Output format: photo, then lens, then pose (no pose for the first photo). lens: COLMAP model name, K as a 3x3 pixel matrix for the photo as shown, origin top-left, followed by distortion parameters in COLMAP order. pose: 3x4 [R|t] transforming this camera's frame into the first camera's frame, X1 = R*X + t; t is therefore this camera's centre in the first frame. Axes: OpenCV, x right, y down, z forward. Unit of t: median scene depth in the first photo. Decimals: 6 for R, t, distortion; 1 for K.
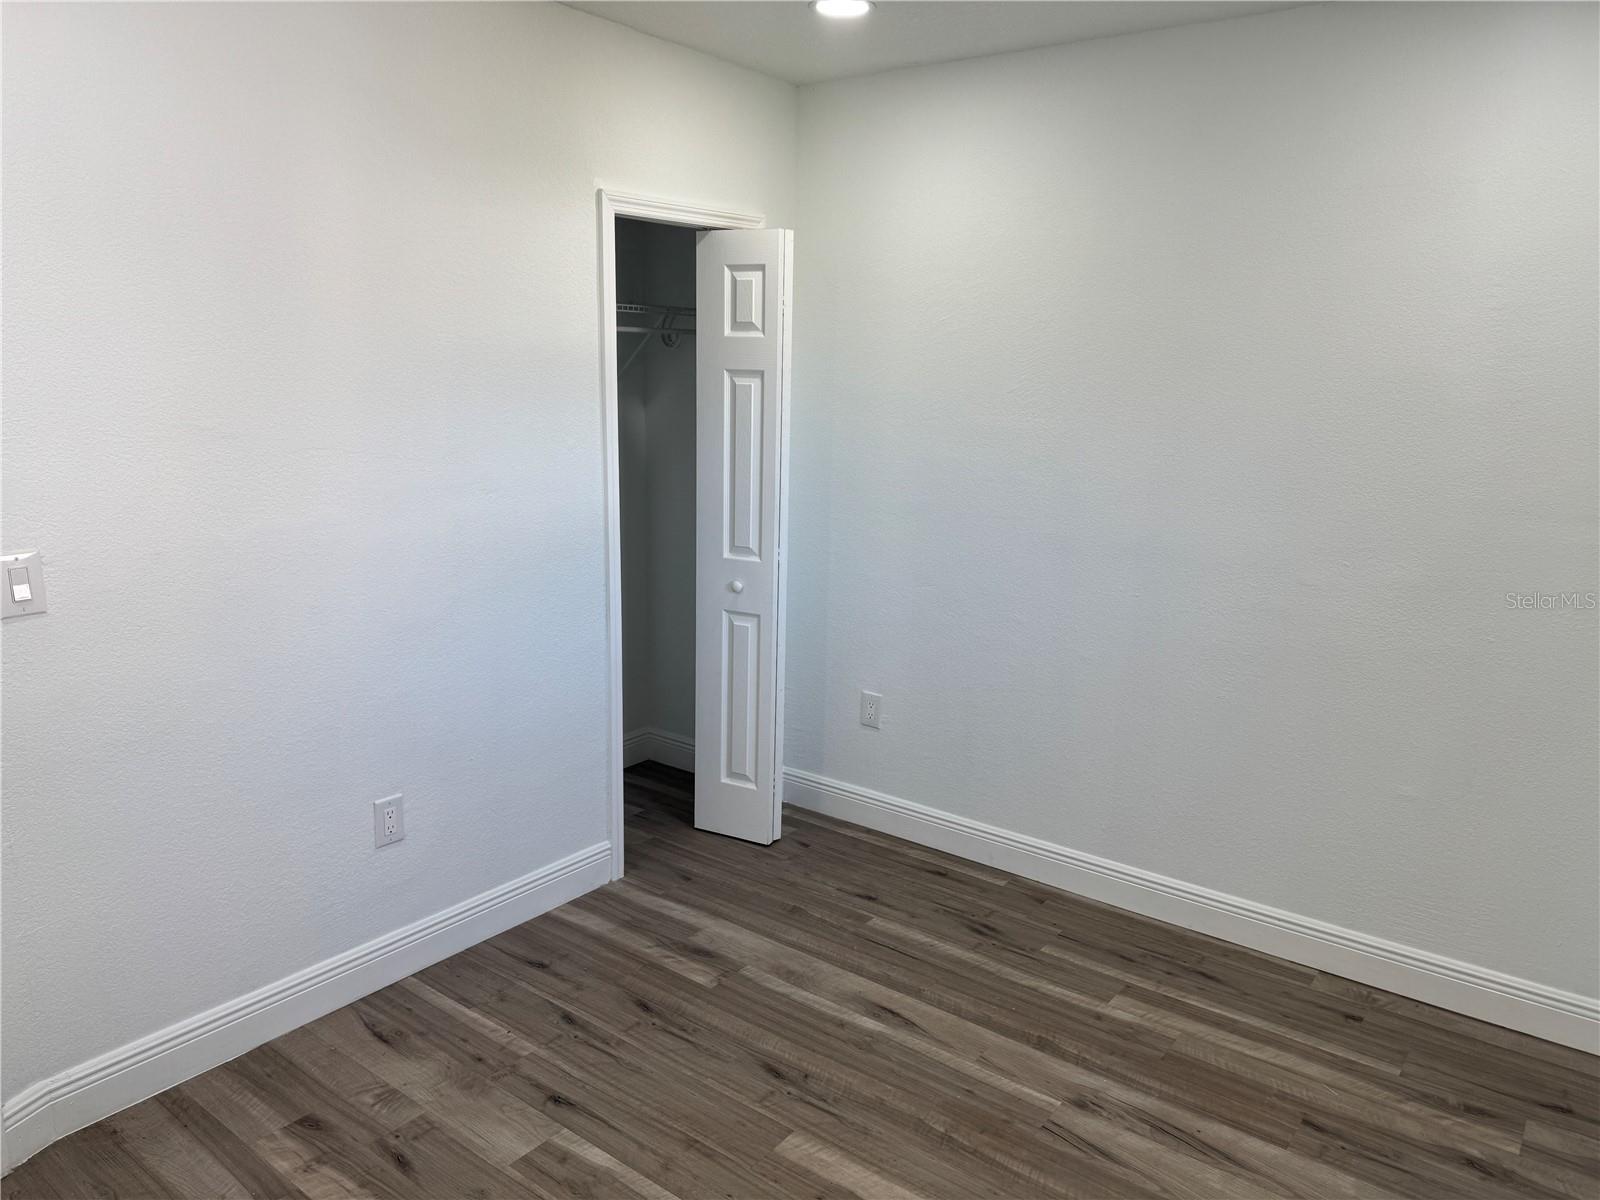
lens RADIAL K [[1131.9, 0, 813.2], [0, 1131.9, 606.0], [0, 0, 1]] dist [0.073814, -0.073056]
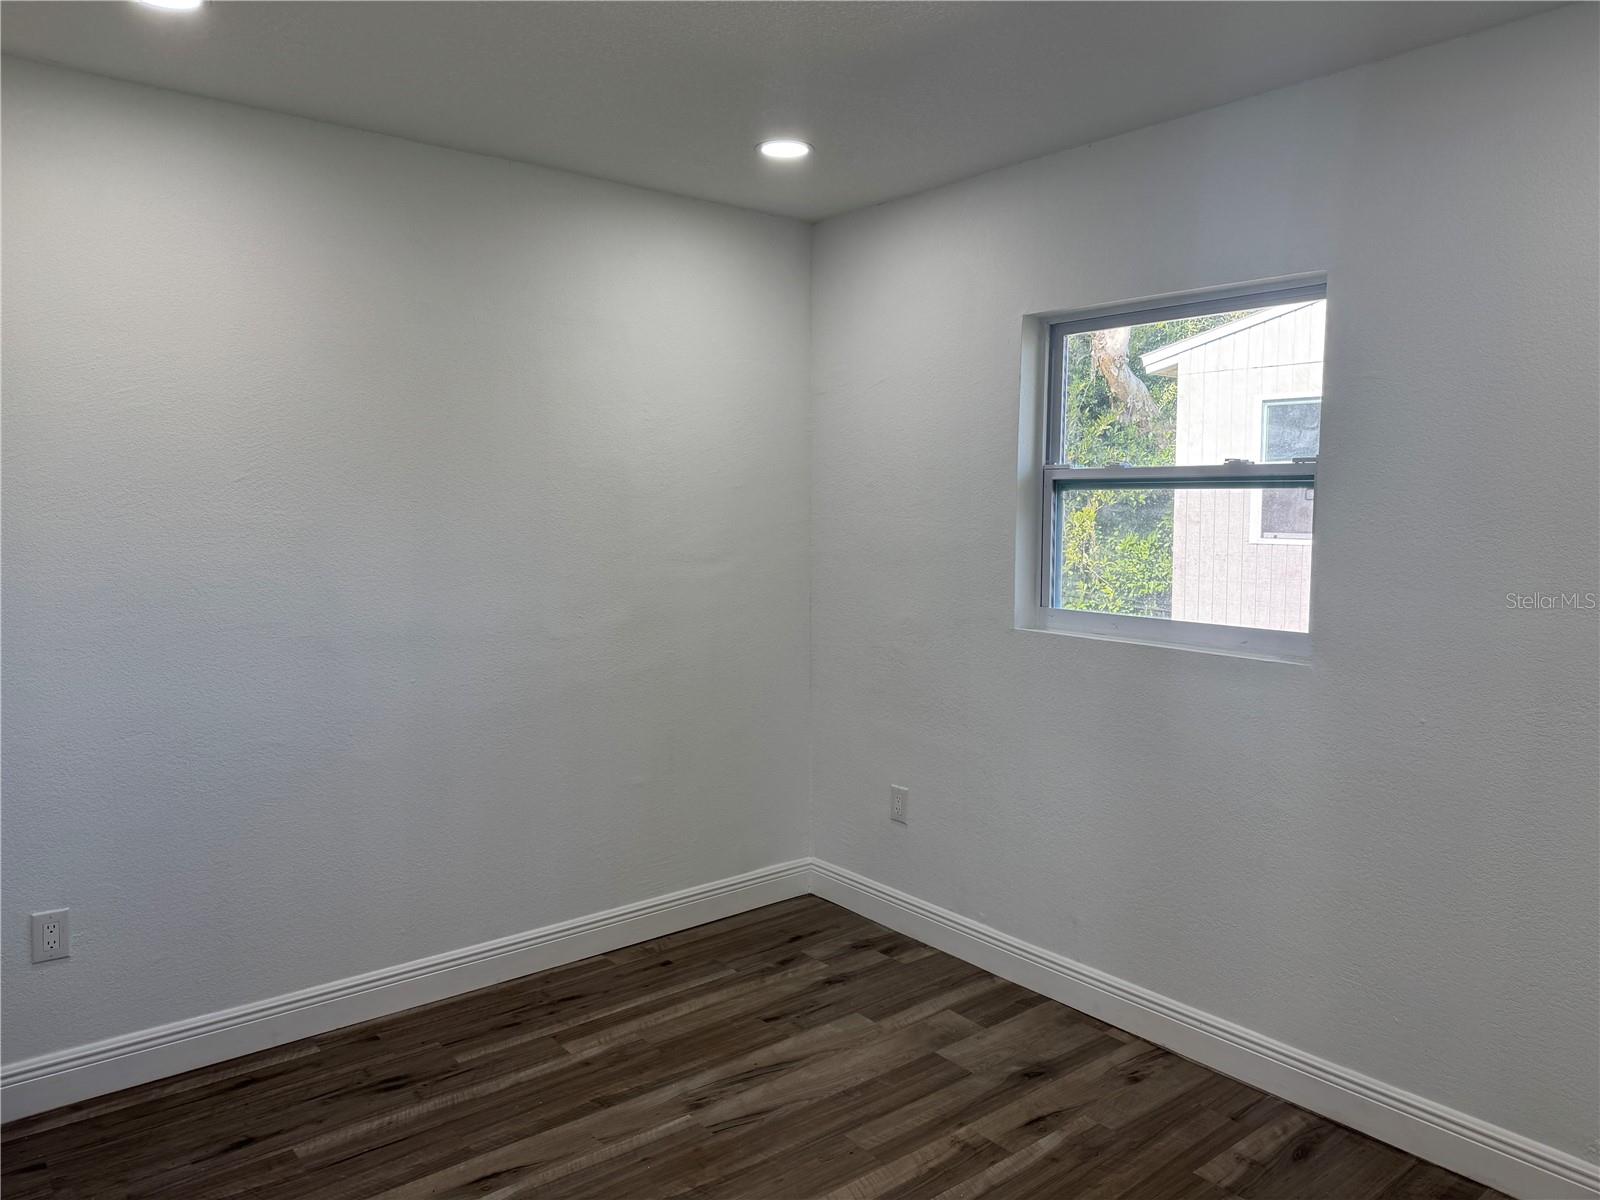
lens RADIAL K [[1131.9, 0, 803.9], [0, 1131.9, 606.7], [0, 0, 1]] dist [0.073814, -0.073056]
pose [[0.276093, -0.132760, 0.951918, -0.661205], [0.207382, 0.975313, 0.075874, -0.092540], [-0.938491, 0.176462, 0.296809, 0.435919]]
